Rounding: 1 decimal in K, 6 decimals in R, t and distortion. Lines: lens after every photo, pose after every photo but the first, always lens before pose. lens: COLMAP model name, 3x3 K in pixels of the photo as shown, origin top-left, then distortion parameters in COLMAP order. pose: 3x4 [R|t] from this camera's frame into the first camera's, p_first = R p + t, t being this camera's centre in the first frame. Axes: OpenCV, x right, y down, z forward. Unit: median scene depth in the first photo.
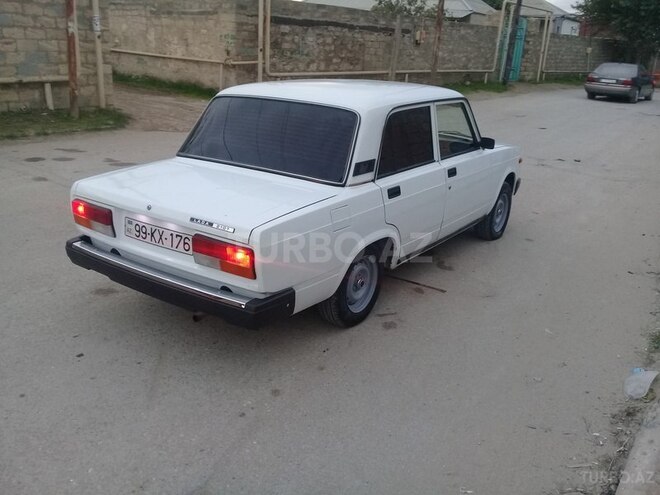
lens RADIAL K [[632.1, 0, 330.0], [0, 632.1, 247.5], [0, 0, 1]] dist [0.093138, -0.182765]
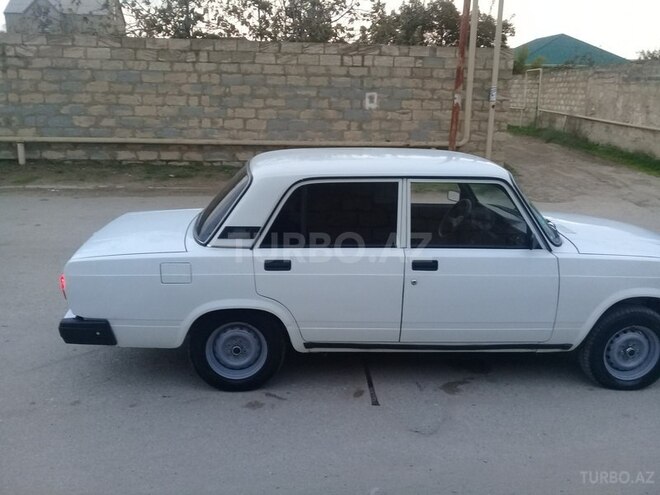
lens RADIAL K [[632.1, 0, 330.0], [0, 632.1, 247.5], [0, 0, 1]] dist [0.093138, -0.182765]
pose [[0.595818, 0.159590, -0.787104, 0.369708], [-0.237874, 0.971150, 0.016842, -0.061943], [0.767084, 0.177197, 0.616591, 0.202104]]
